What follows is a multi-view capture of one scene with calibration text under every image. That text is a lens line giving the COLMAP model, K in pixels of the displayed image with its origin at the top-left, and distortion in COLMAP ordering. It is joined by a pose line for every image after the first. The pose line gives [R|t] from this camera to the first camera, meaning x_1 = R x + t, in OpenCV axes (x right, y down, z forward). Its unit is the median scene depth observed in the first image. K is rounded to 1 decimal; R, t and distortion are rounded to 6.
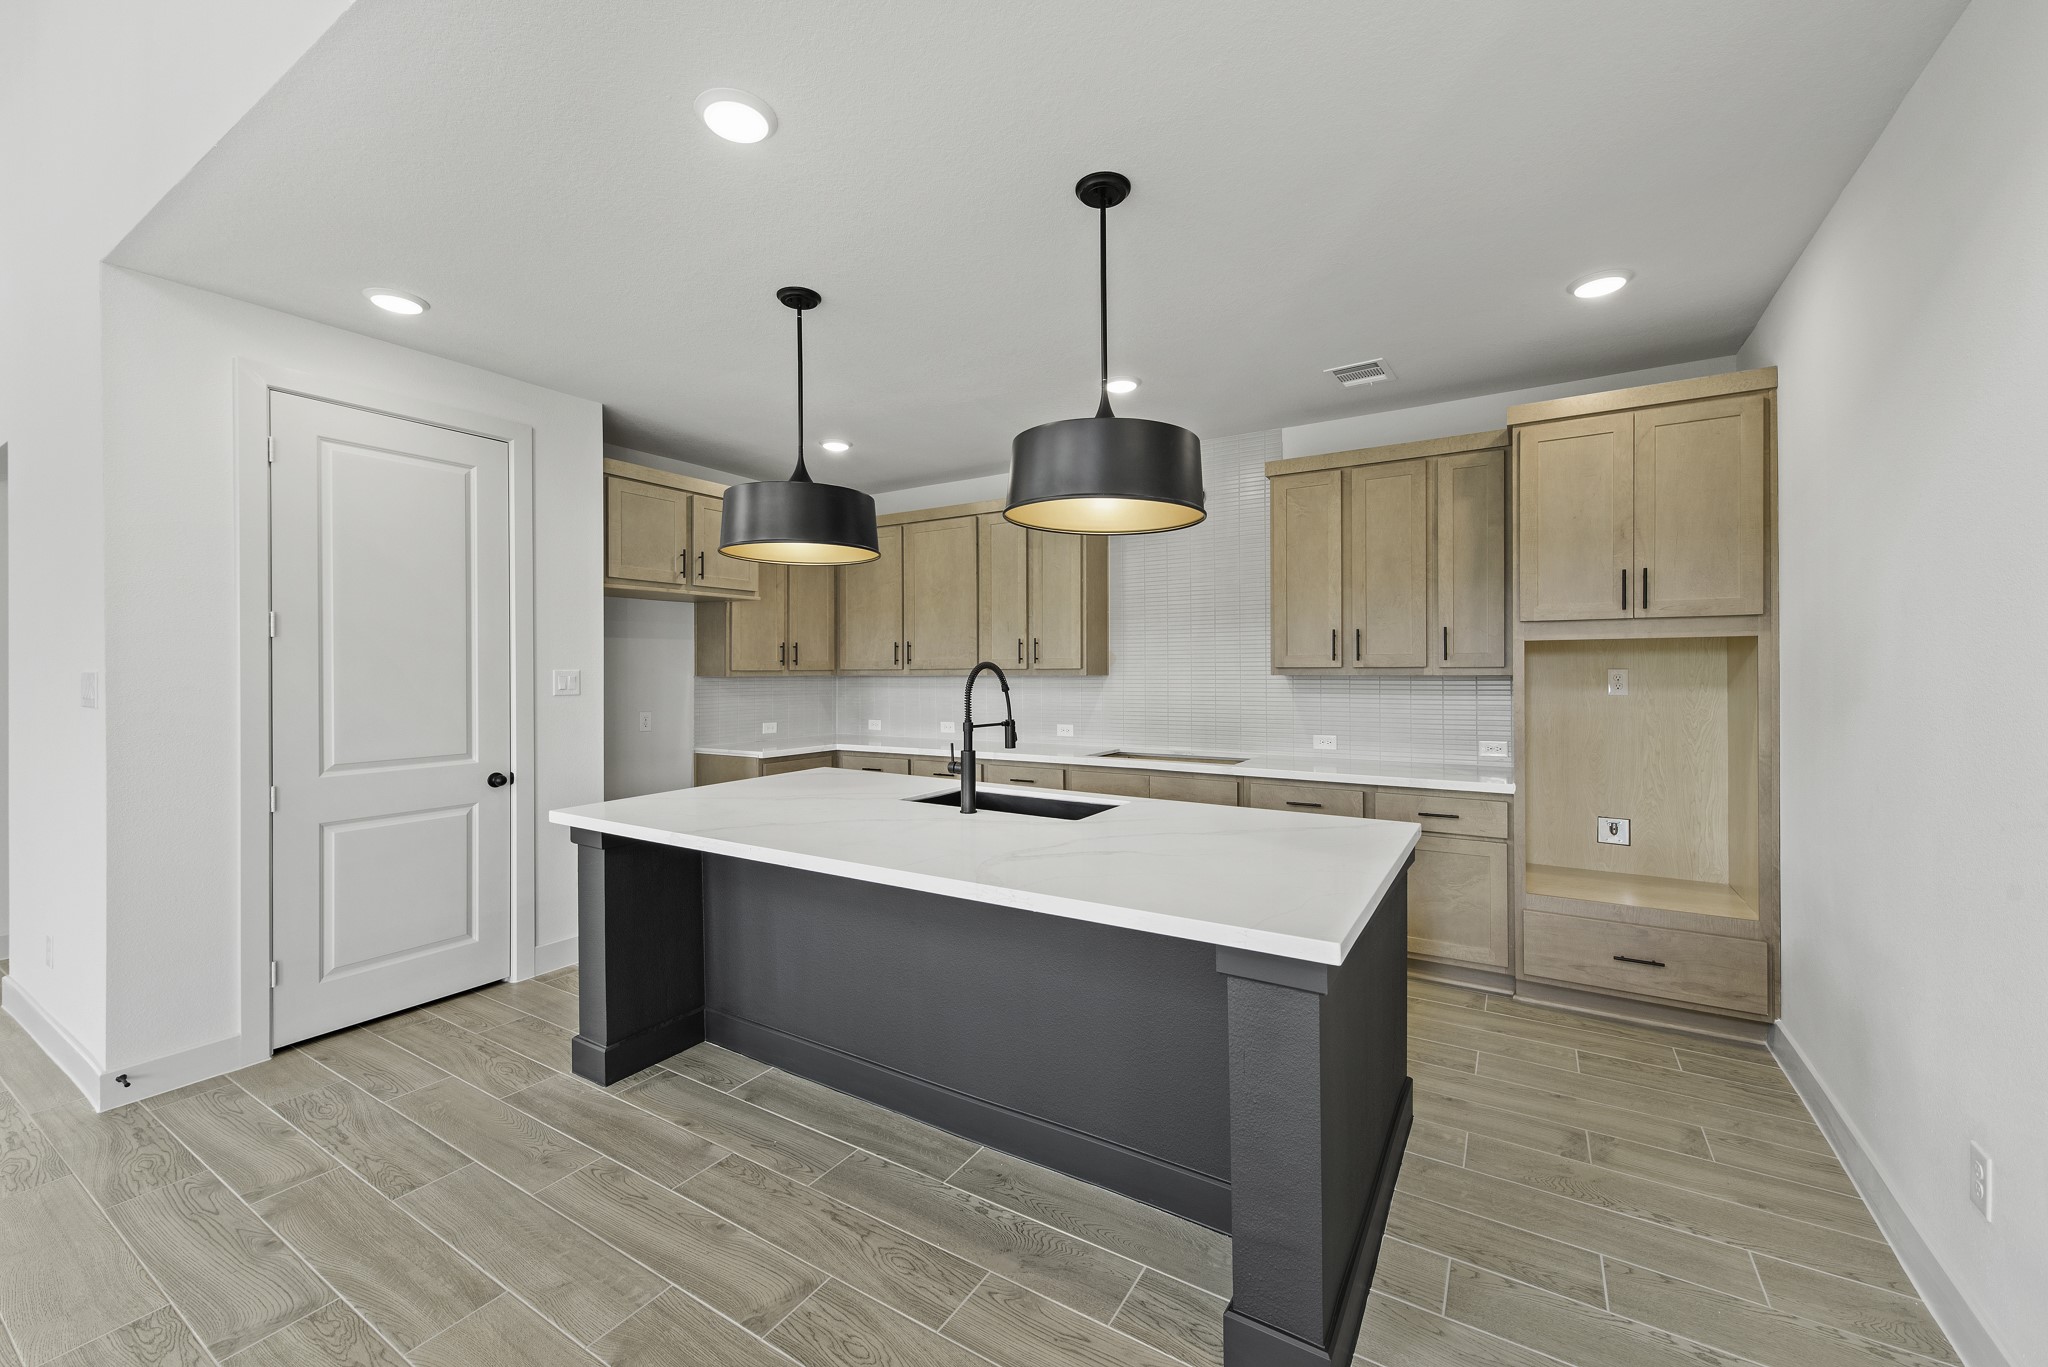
lens RADIAL K [[808.8, 0, 1018.4], [0, 808.8, 676.4], [0, 0, 1]] dist [0.013348, -0.000452]
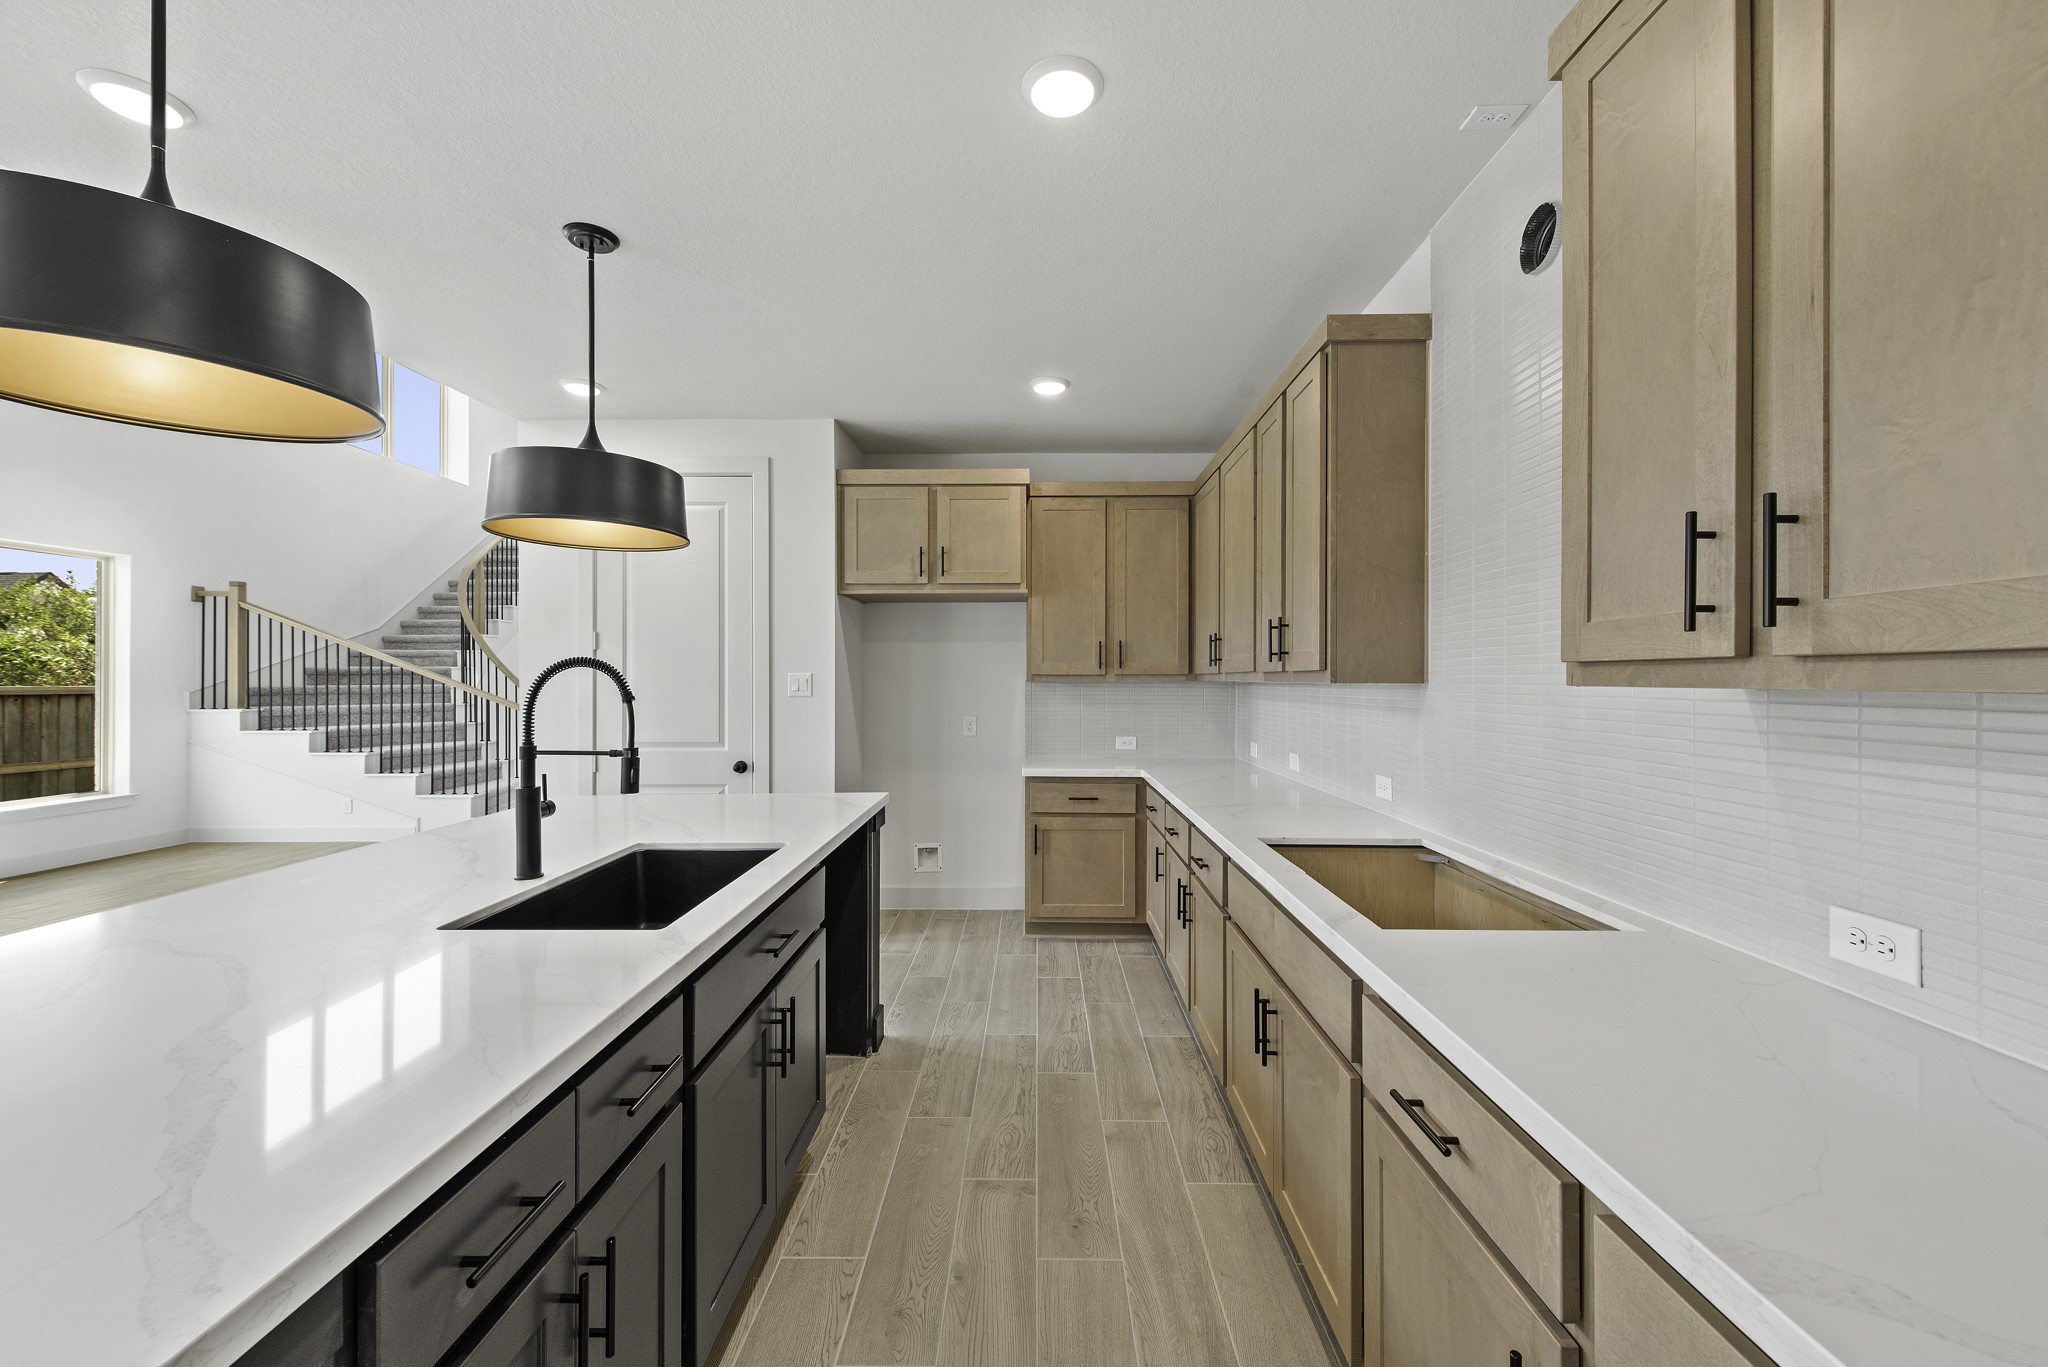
lens RADIAL K [[797.9, 0, 1039.4], [0, 797.9, 673.5], [0, 0, 1]] dist [0.011519, -0.007892]
pose [[0.519952, -0.001374, -0.854194, 0.498959], [-0.009569, 0.999927, -0.007433, -0.002431], [0.854142, 0.012039, 0.519901, 0.685617]]
